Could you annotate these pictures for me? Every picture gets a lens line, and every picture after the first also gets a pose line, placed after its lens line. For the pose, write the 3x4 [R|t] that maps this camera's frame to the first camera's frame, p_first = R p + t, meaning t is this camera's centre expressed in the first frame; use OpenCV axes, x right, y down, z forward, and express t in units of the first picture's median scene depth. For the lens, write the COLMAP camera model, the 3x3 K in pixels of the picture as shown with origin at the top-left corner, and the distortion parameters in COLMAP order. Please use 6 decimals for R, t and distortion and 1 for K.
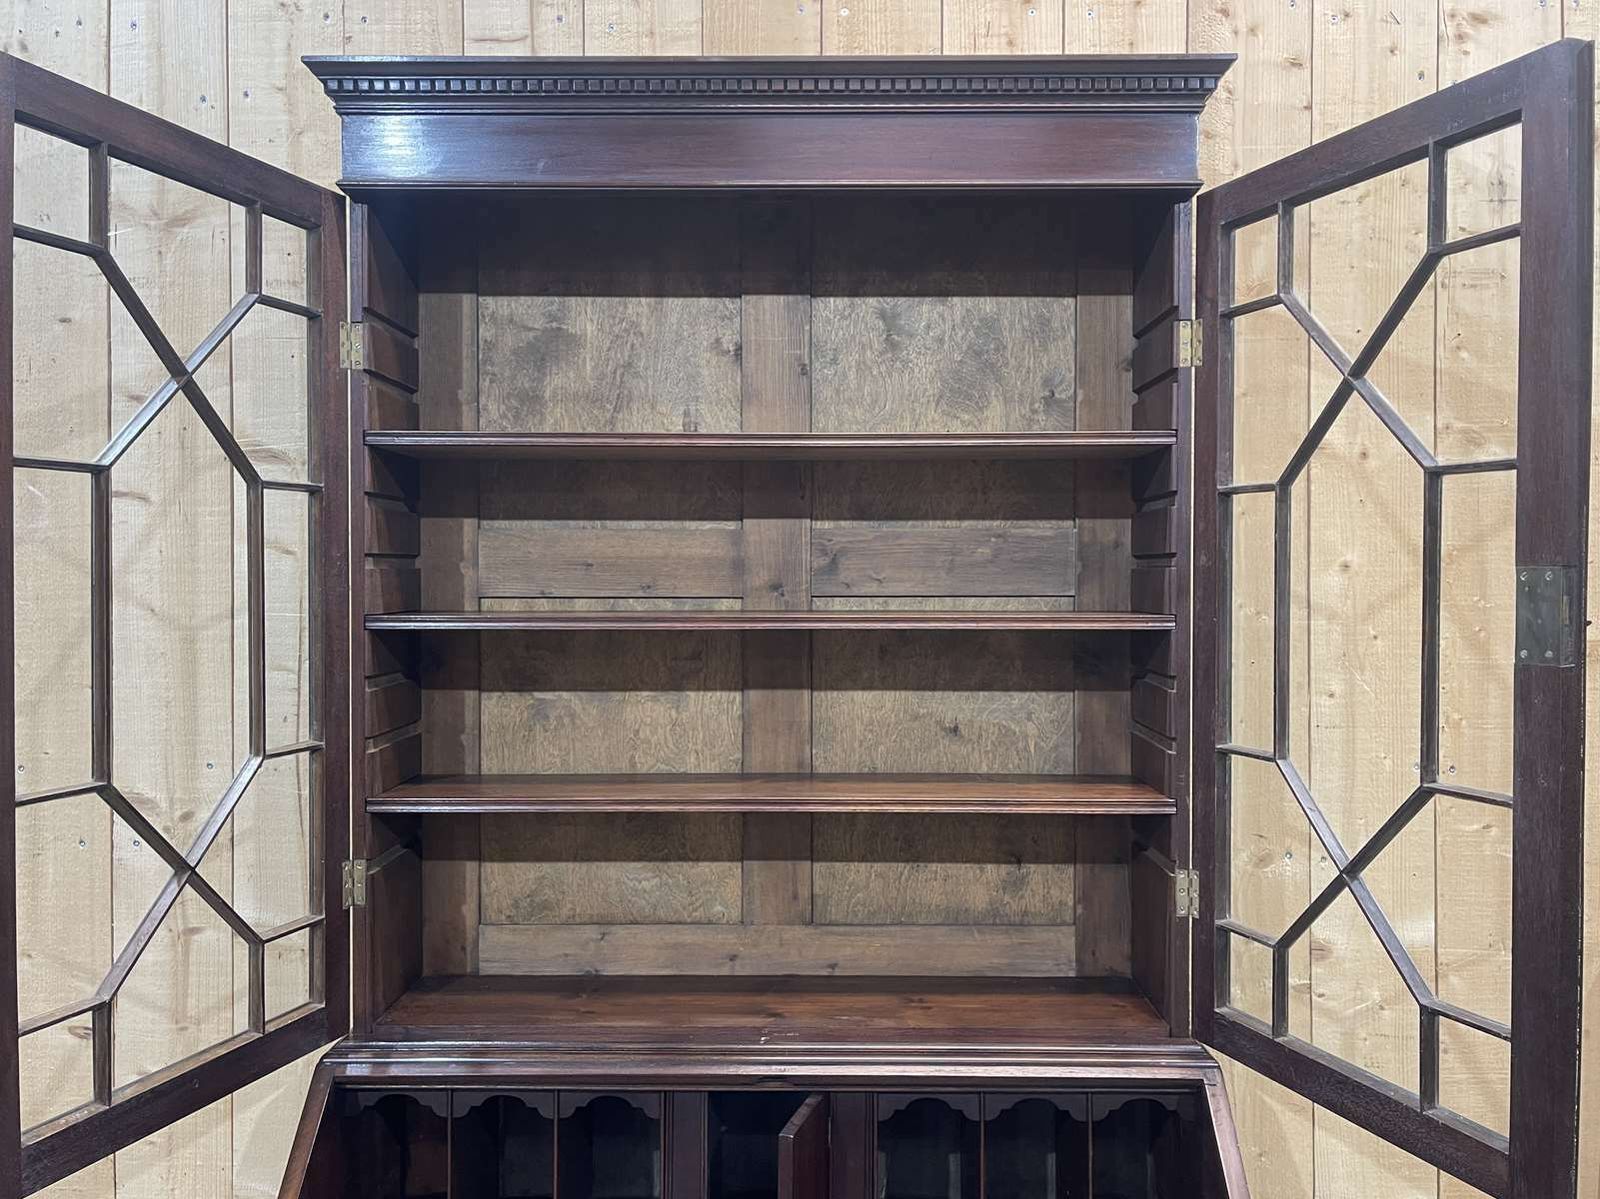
lens RADIAL K [[1322.4, 0, 812.4], [0, 1322.4, 600.8], [0, 0, 1]] dist [0.063286, -0.089949]
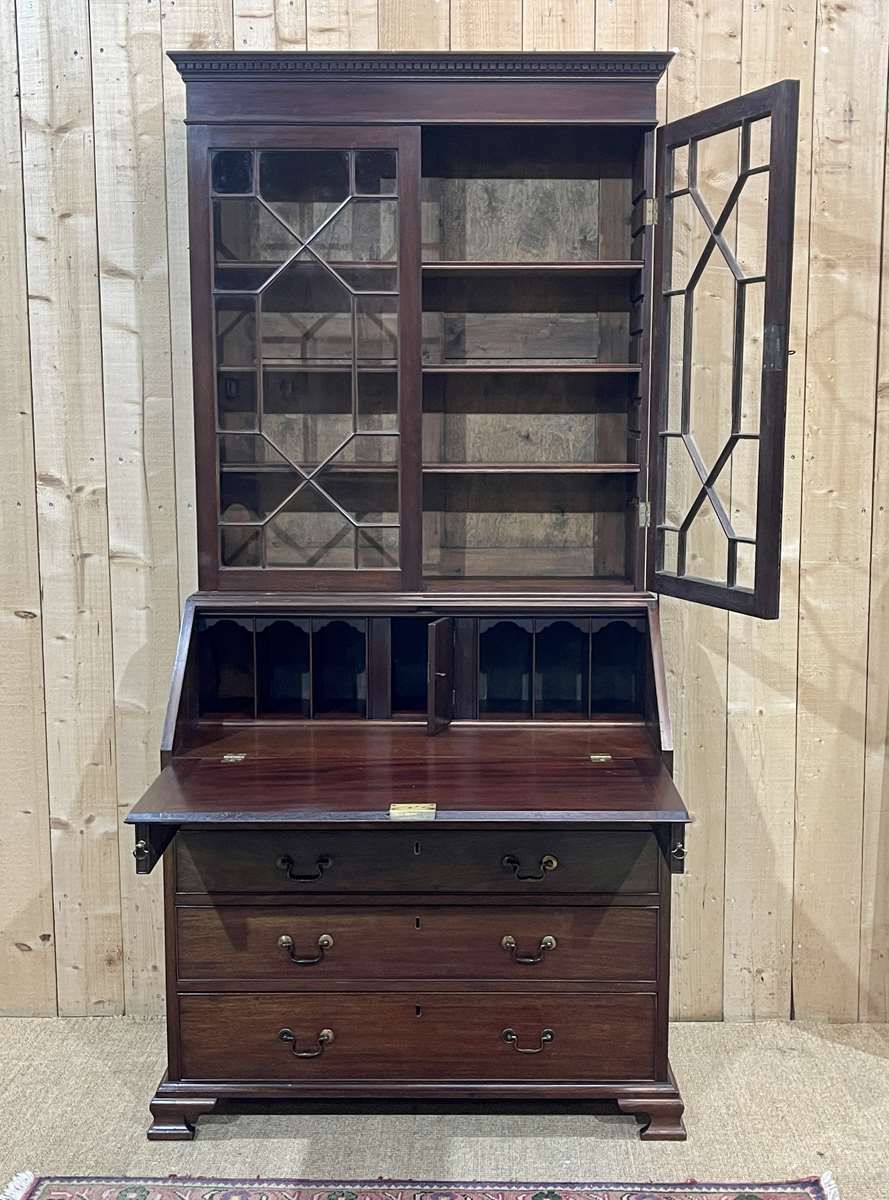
lens RADIAL K [[1434.6, 0, 467.4], [0, 1434.6, 606.3], [0, 0, 1]] dist [0.039635, 0.000000]
pose [[0.999937, -0.001479, 0.011158, 0.007671], [0.000146, 0.992950, 0.118530, 0.095944], [-0.011254, -0.118521, 0.992888, -0.895451]]
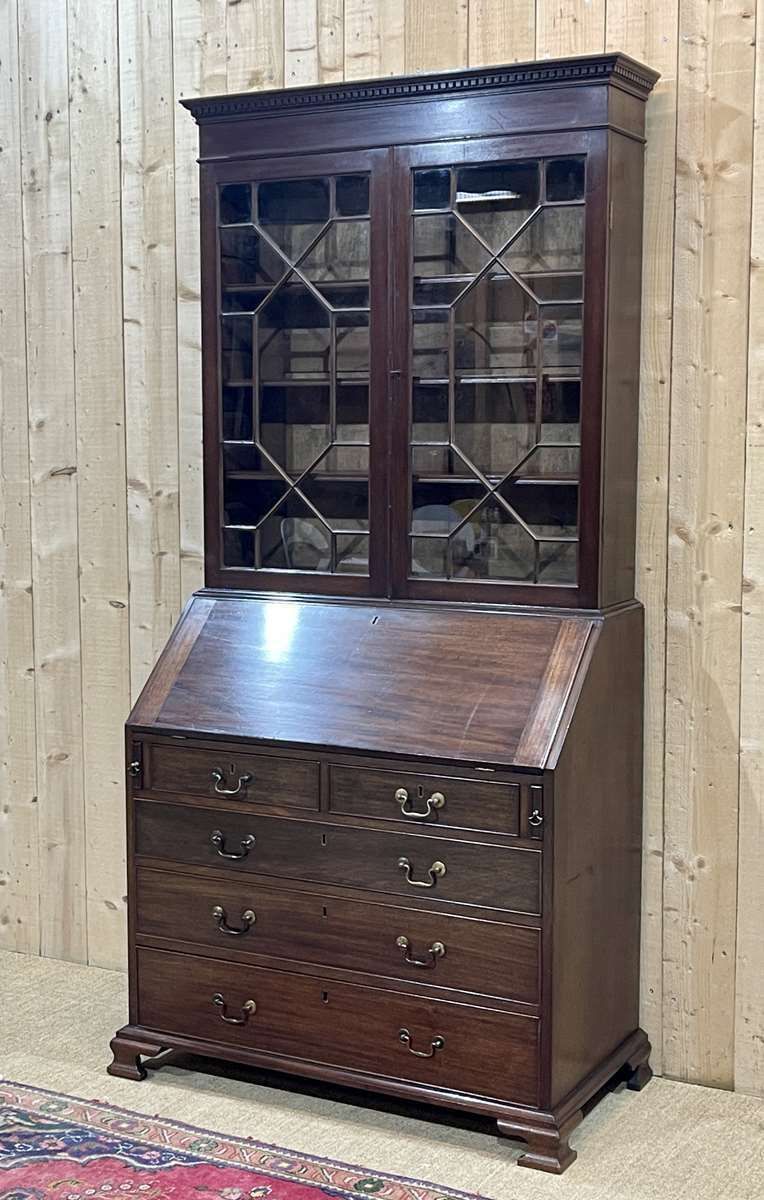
lens RADIAL K [[1736.8, 0, 329.4], [0, 1736.8, 616.8], [0, 0, 1]] dist [0.060642, 0.000000]
pose [[0.881779, 0.051604, -0.468831, 0.940324], [-0.001200, 0.994239, 0.107178, 0.075580], [0.471661, -0.093945, 0.876761, -1.097182]]
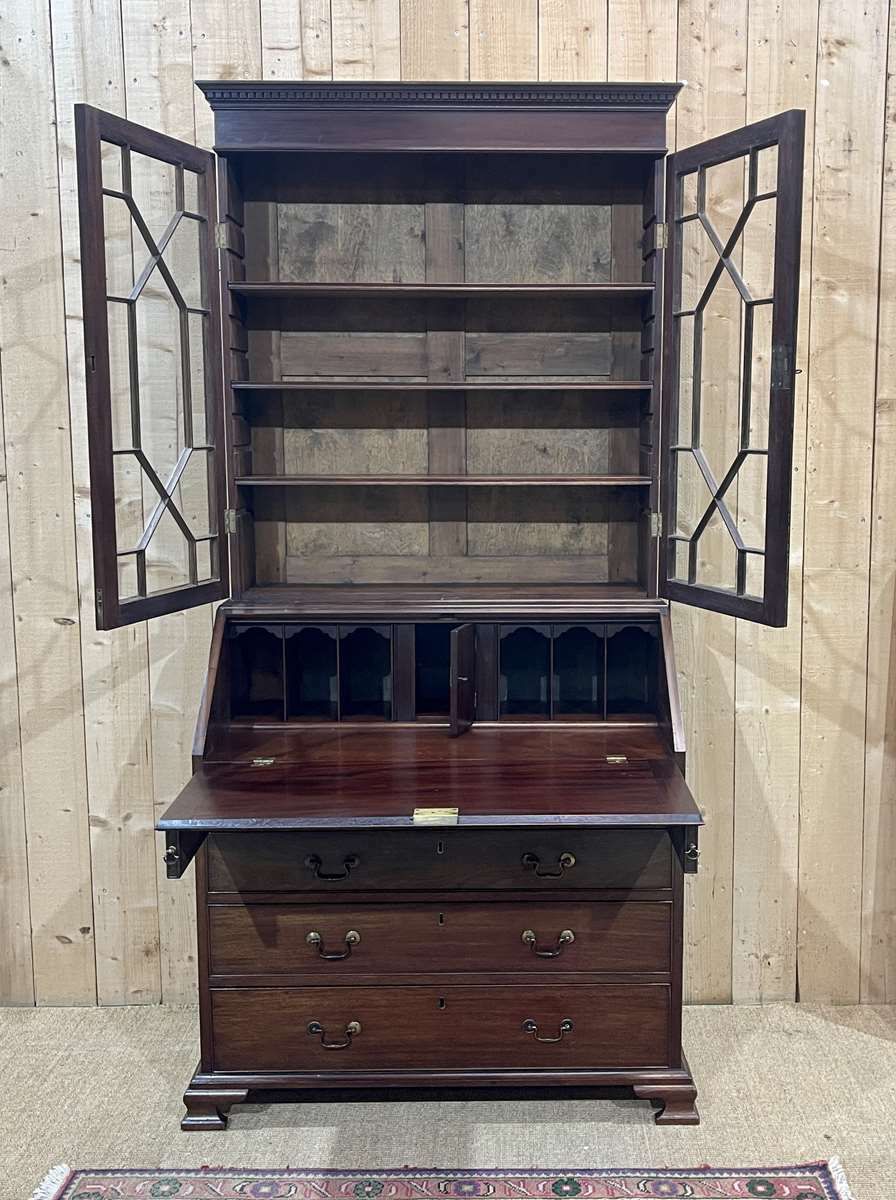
lens RADIAL K [[1312.0, 0, 513.8], [0, 1312.0, 597.1], [0, 0, 1]] dist [0.037075, 0.000000]
pose [[0.999539, -0.005292, 0.029899, 0.010026], [0.001729, 0.993018, 0.117948, 0.085662], [-0.030315, -0.117842, 0.992570, -0.815967]]
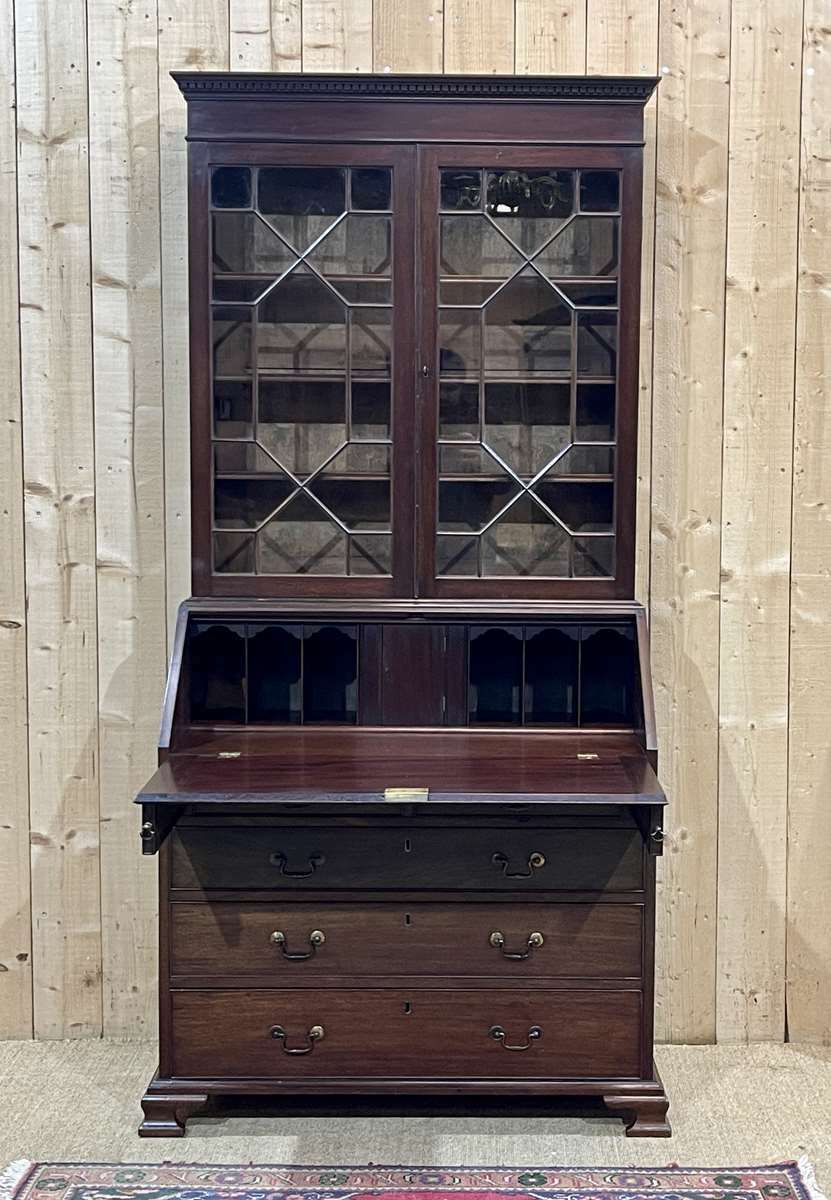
lens RADIAL K [[1794.7, 0, 478.5], [0, 1794.7, 612.0], [0, 0, 1]] dist [0.072469, 0.000000]
pose [[0.999657, 0.004419, 0.025831, -0.004919], [-0.006459, 0.996819, 0.079443, 0.126086], [-0.025398, -0.079582, 0.996505, -1.372669]]
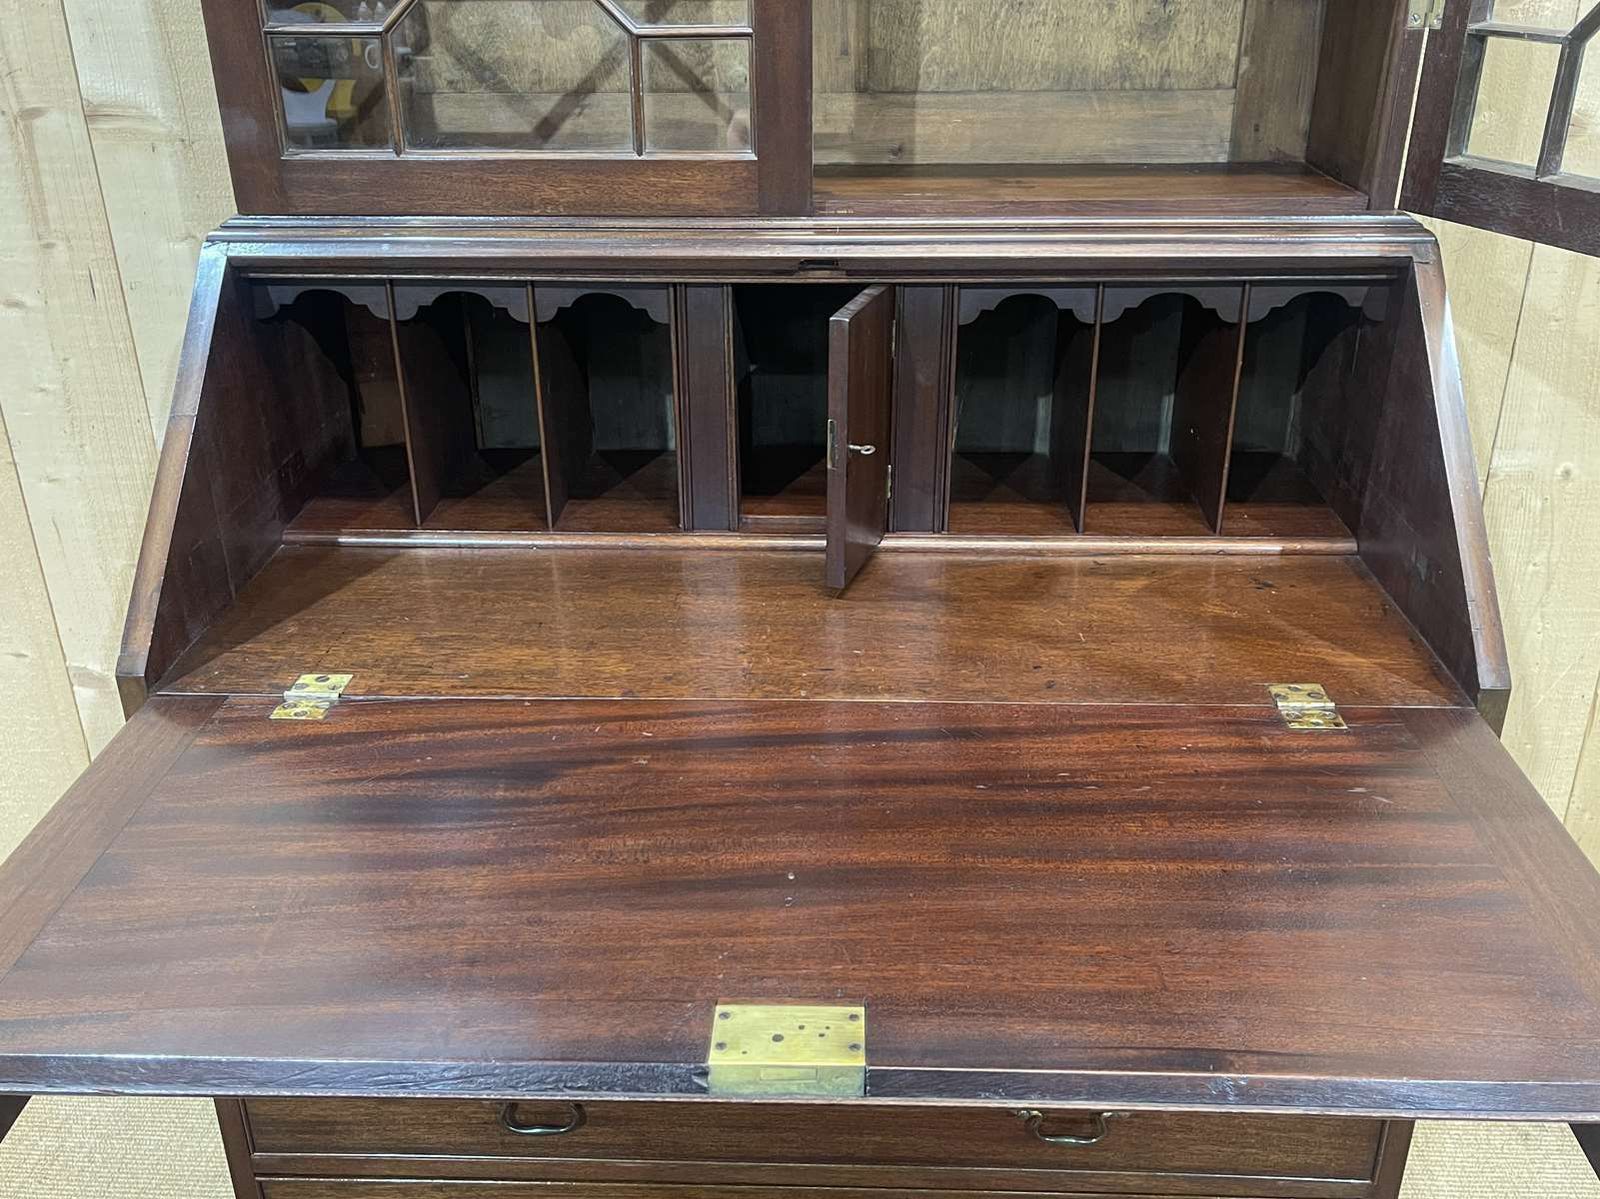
lens RADIAL K [[1445.9, 0, 803.1], [0, 1445.9, 593.5], [0, 0, 1]] dist [0.038404, -0.018902]
pose [[0.999721, 0.001834, -0.023536, -0.016615], [0.007914, 0.913249, 0.407325, 0.170648], [0.022241, -0.407398, 0.912980, 0.165896]]
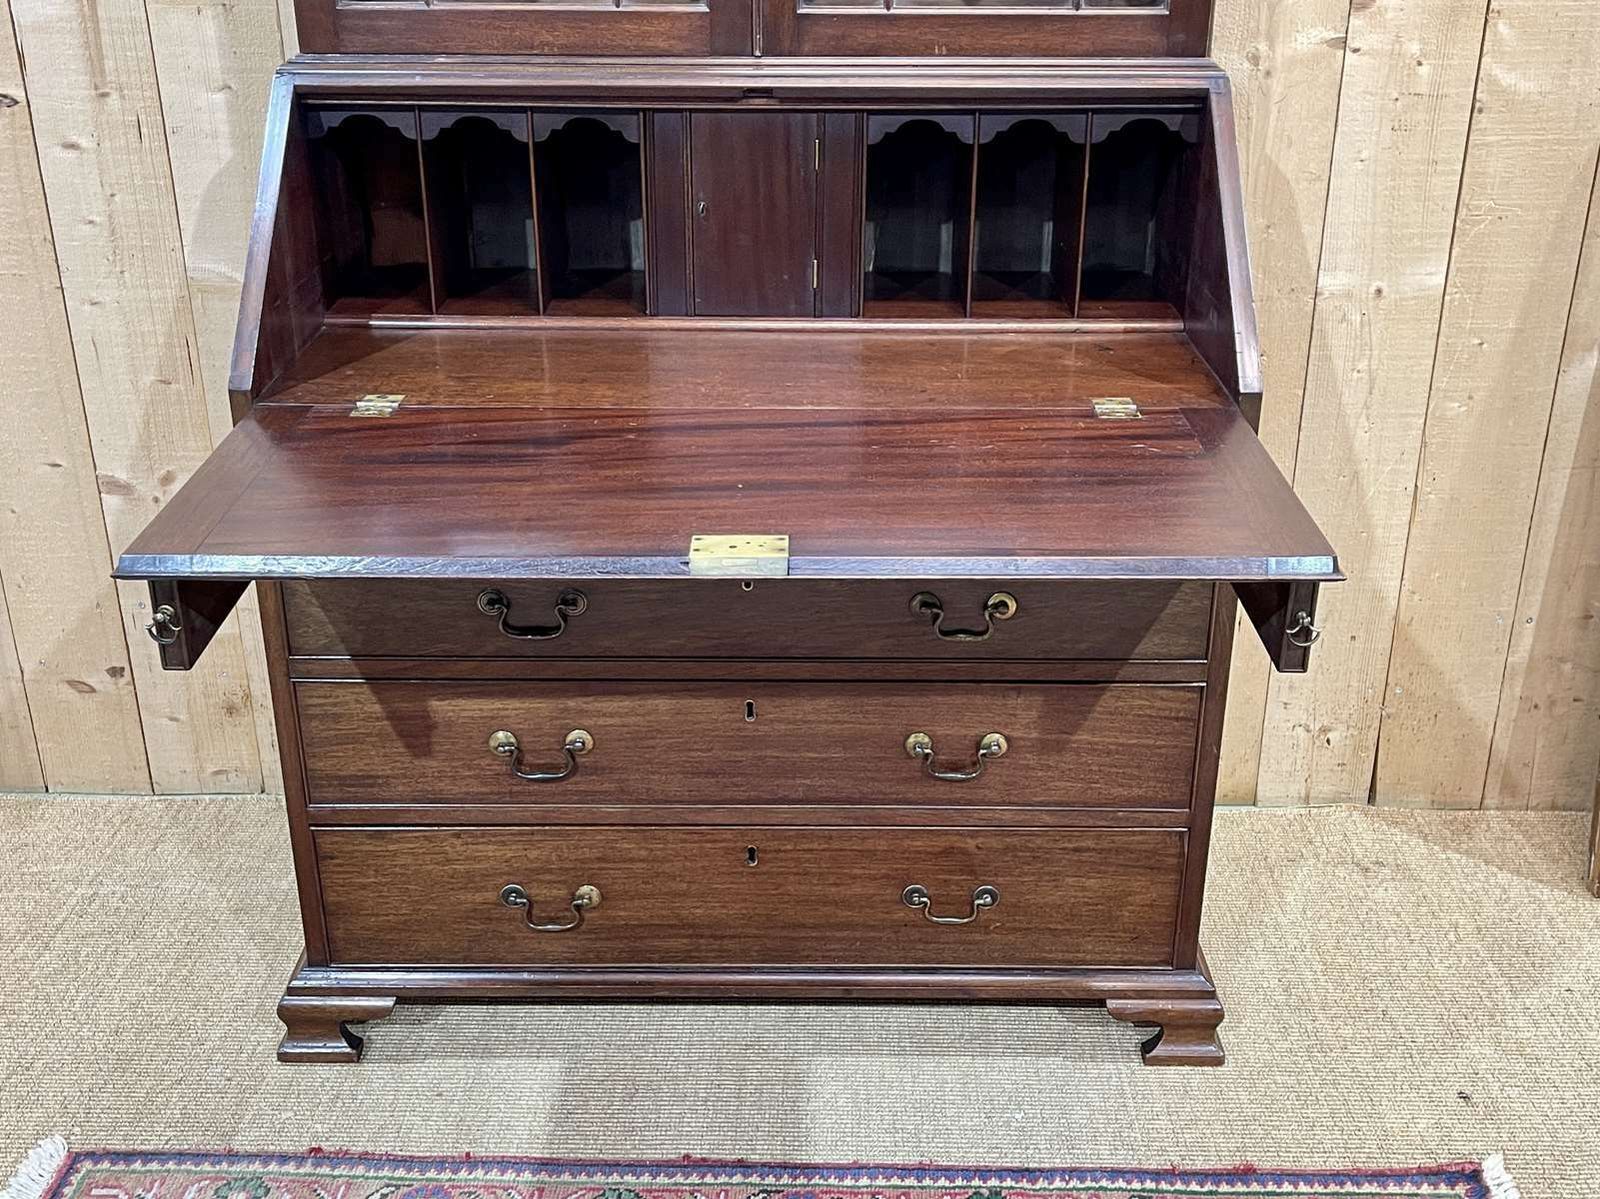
lens RADIAL K [[1723.9, 0, 802.8], [0, 1723.9, 600.4], [0, 0, 1]] dist [0.032073, 0.000000]
pose [[0.999940, -0.002964, 0.010559, -0.010107], [-0.001481, 0.917472, 0.397797, 0.172091], [-0.010866, -0.397788, 0.917413, -0.235596]]
